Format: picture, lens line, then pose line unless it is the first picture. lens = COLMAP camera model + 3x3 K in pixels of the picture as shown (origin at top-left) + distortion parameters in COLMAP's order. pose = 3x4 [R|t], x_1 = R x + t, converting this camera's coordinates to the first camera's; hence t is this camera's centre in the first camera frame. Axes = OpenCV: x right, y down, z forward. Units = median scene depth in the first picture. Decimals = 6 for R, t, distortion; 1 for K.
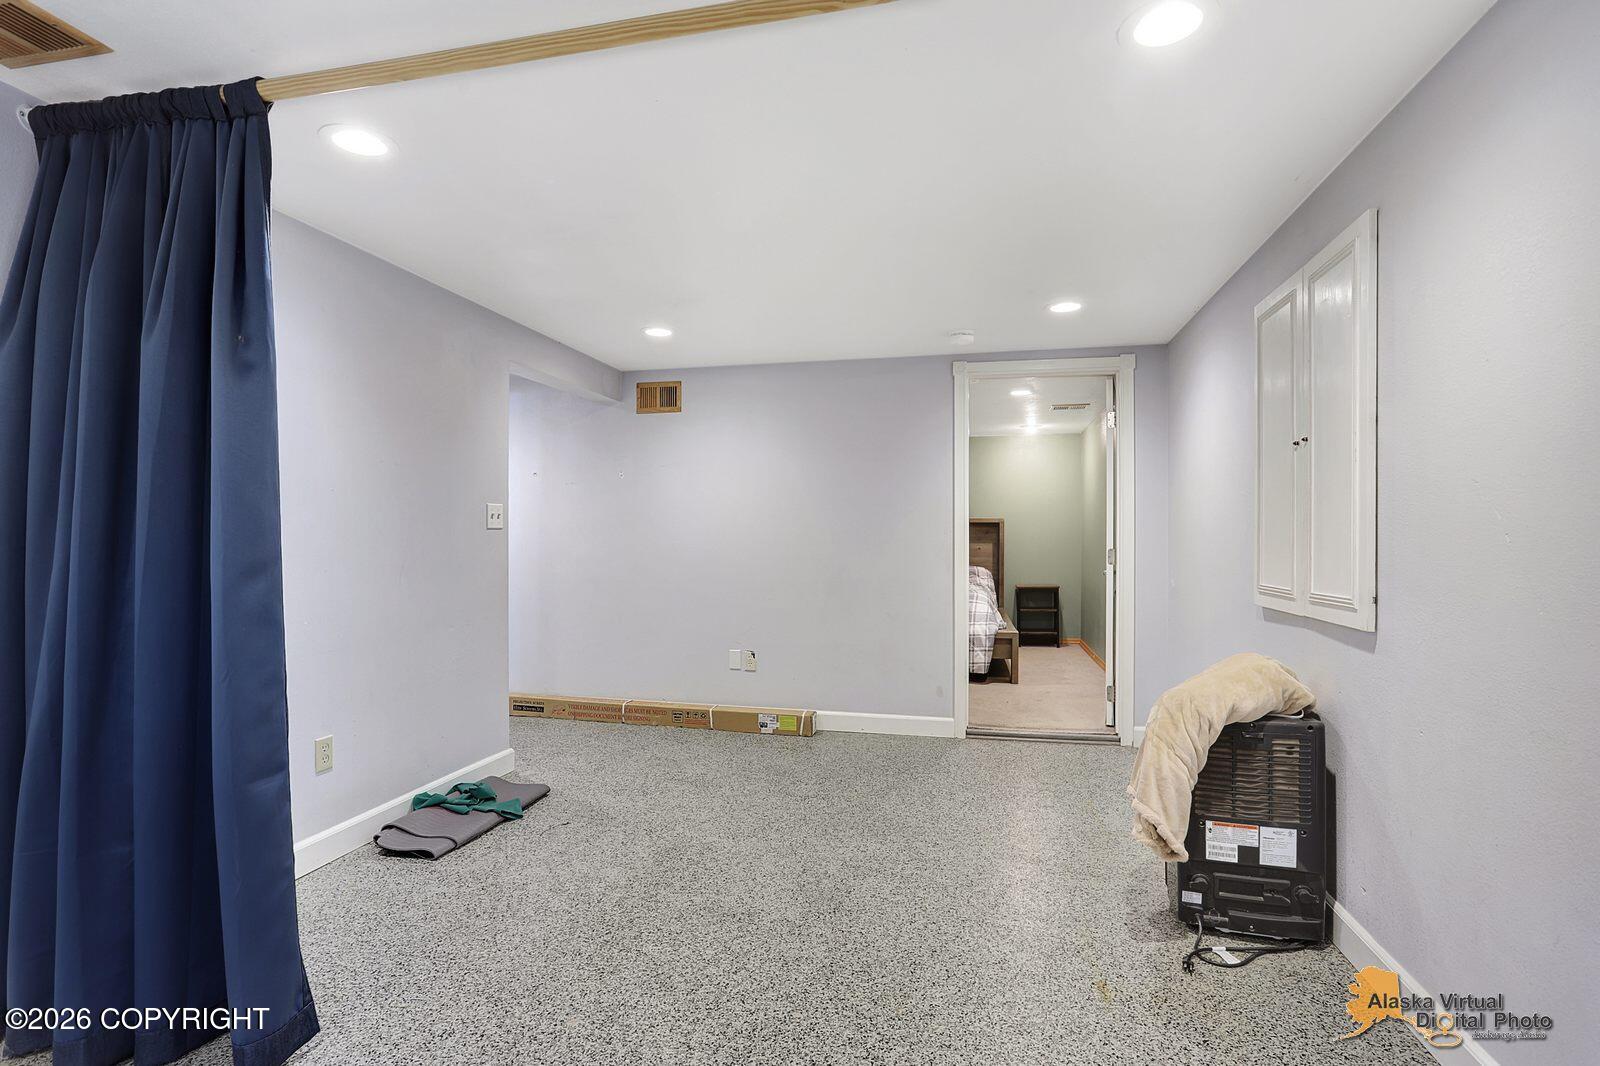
lens RADIAL K [[791.9, 0, 800.0], [0, 791.9, 533.0], [0, 0, 1]] dist [-0.084738, 0.034518]
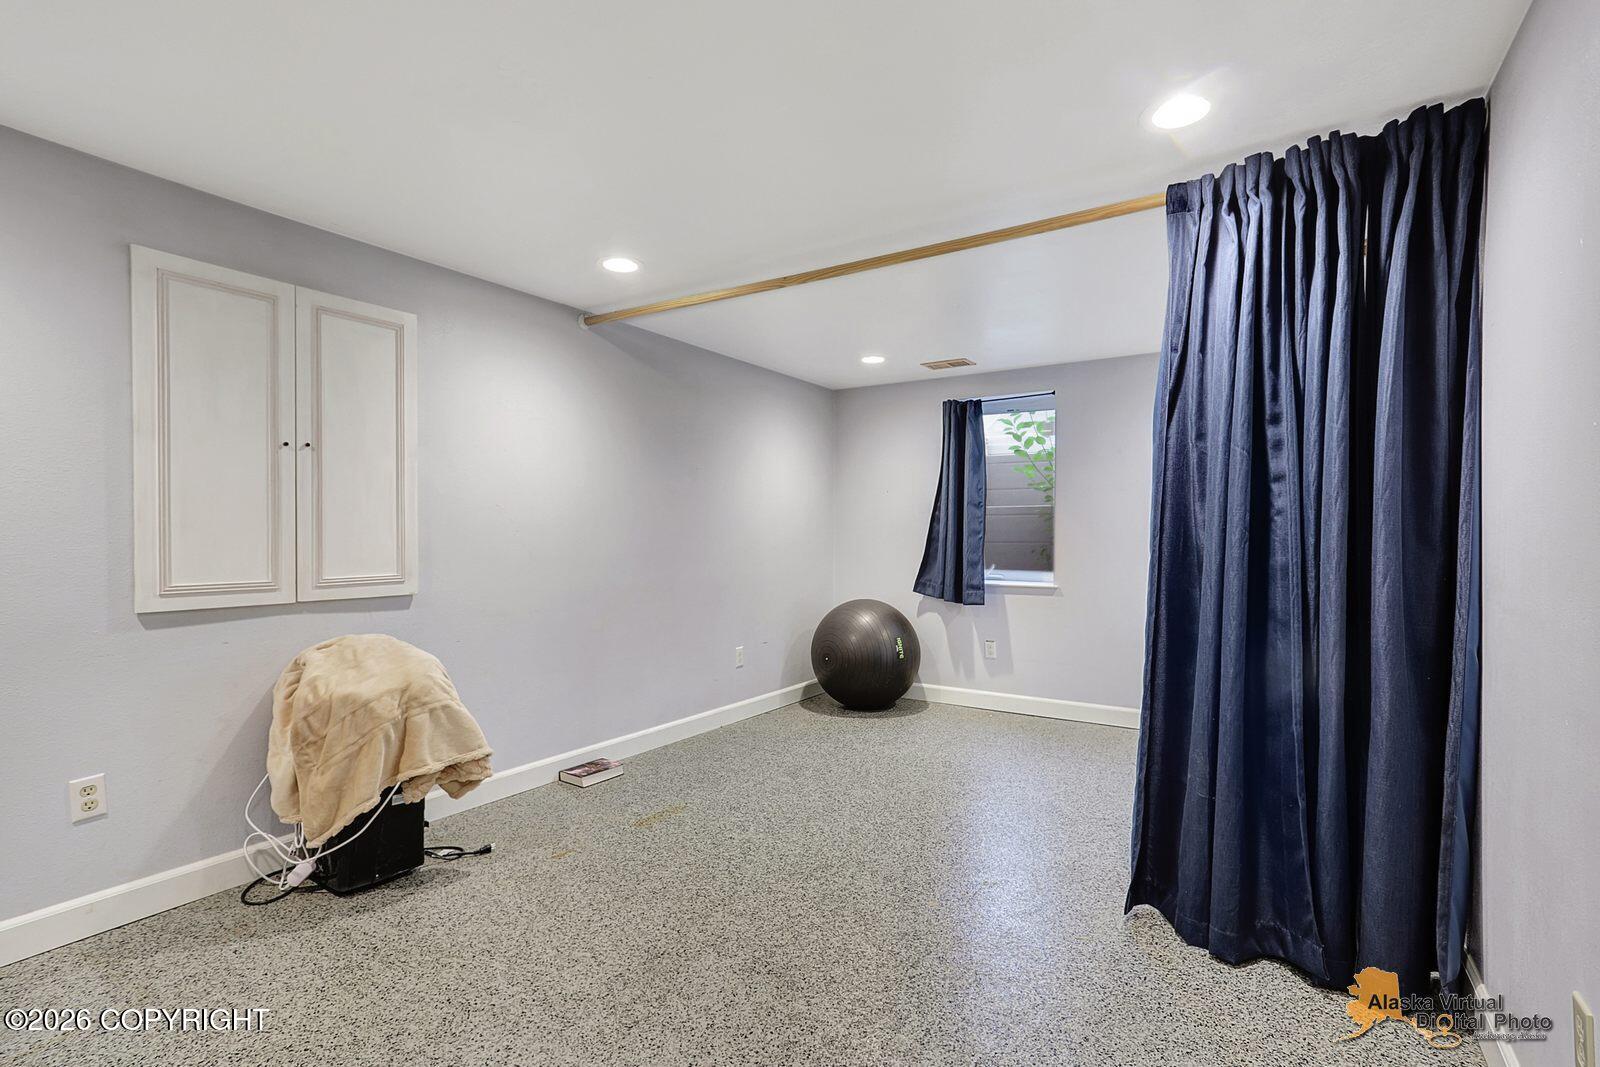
lens RADIAL K [[791.9, 0, 800.0], [0, 791.9, 533.5], [0, 0, 1]] dist [-0.084738, 0.034518]
pose [[-0.943317, -0.004976, 0.331856, -0.305757], [-0.006185, 0.999978, -0.002587, 0.004092], [-0.331836, -0.004493, -0.943327, 1.376573]]
